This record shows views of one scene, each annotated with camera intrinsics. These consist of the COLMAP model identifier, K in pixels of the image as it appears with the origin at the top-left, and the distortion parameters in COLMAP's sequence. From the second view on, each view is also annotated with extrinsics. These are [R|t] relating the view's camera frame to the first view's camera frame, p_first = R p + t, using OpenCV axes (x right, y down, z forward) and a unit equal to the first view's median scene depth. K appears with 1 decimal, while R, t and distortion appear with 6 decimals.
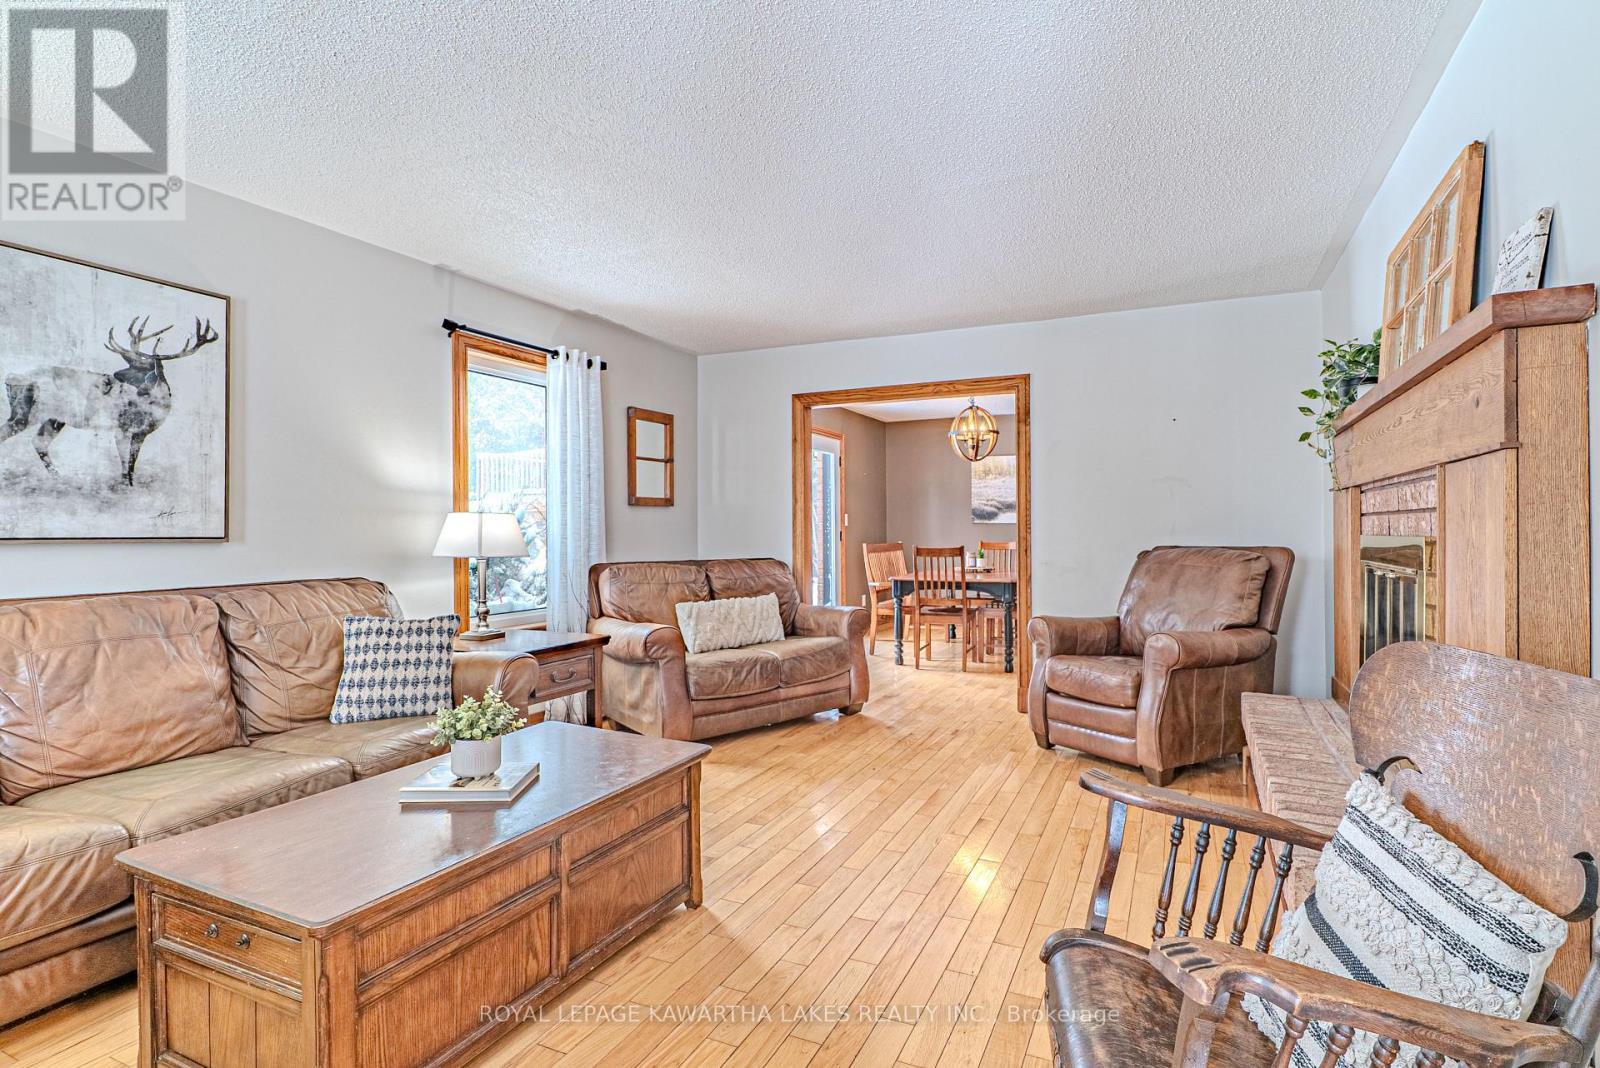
lens RADIAL K [[812.5, 0, 797.2], [0, 812.5, 535.7], [0, 0, 1]] dist [0.000773, 0.000044]
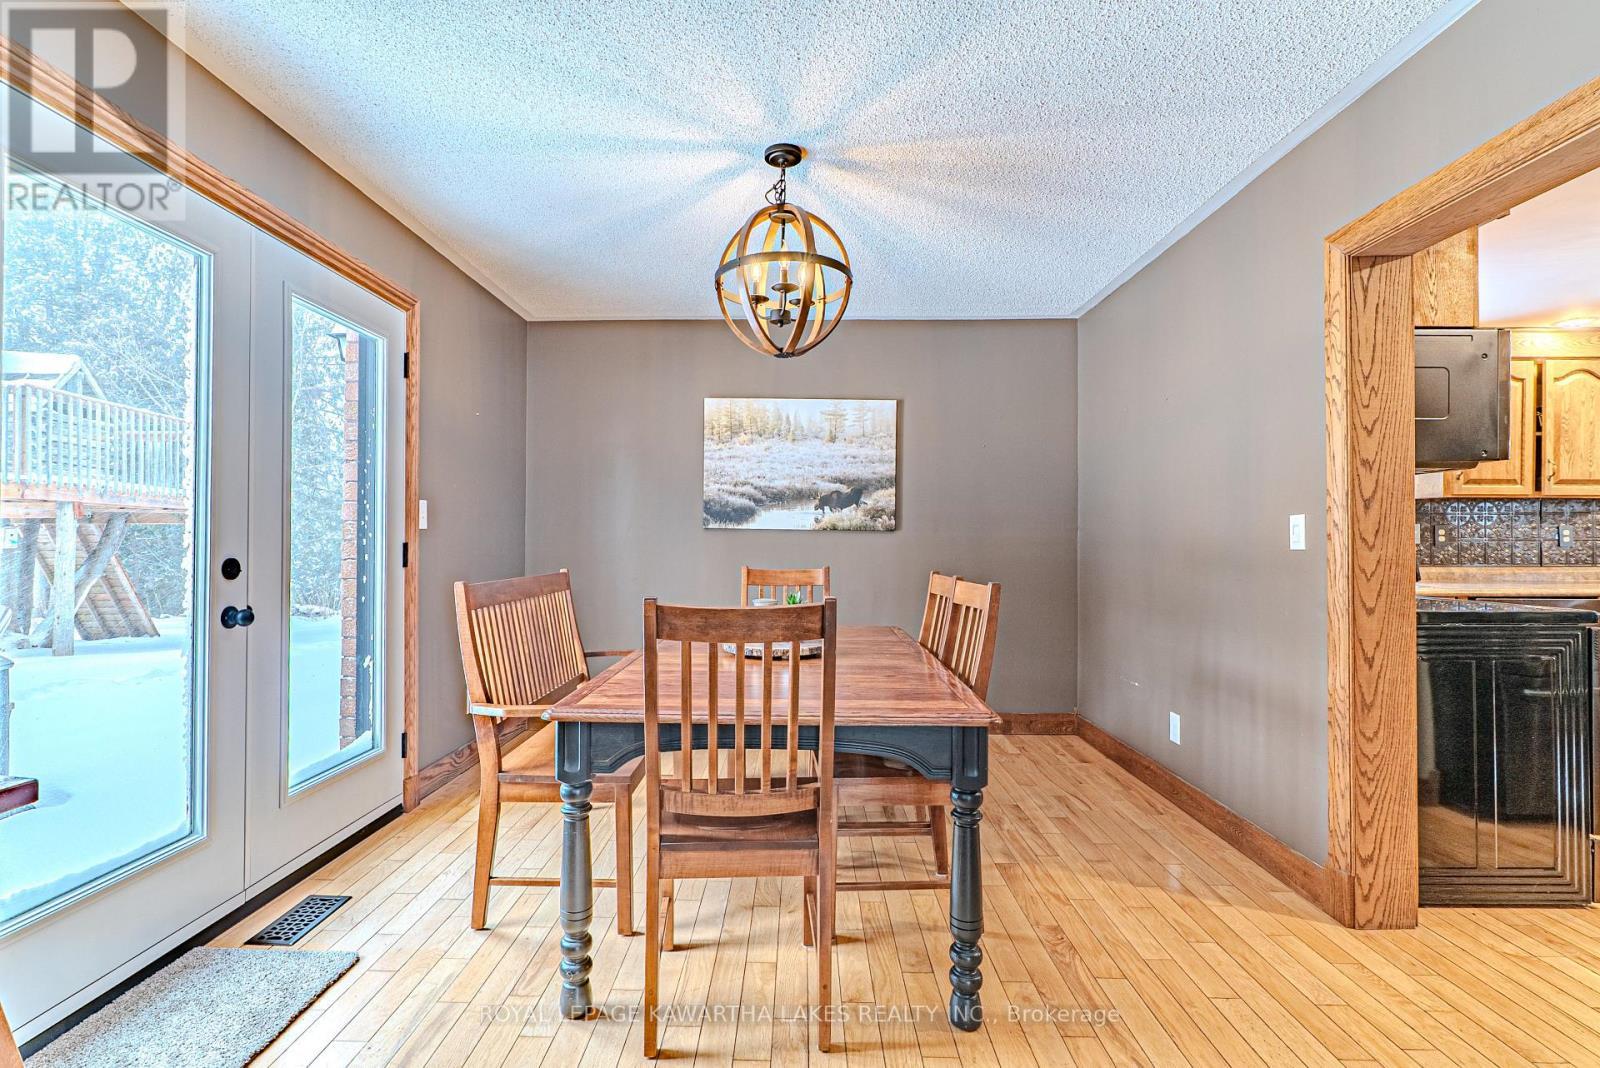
lens RADIAL K [[812.5, 0, 797.0], [0, 812.5, 536.2], [0, 0, 1]] dist [0.000773, 0.000044]
pose [[0.907150, 0.011236, 0.420658, 0.060150], [-0.005390, 0.999872, -0.015083, -0.003623], [-0.420774, 0.011415, 0.907094, 0.570353]]
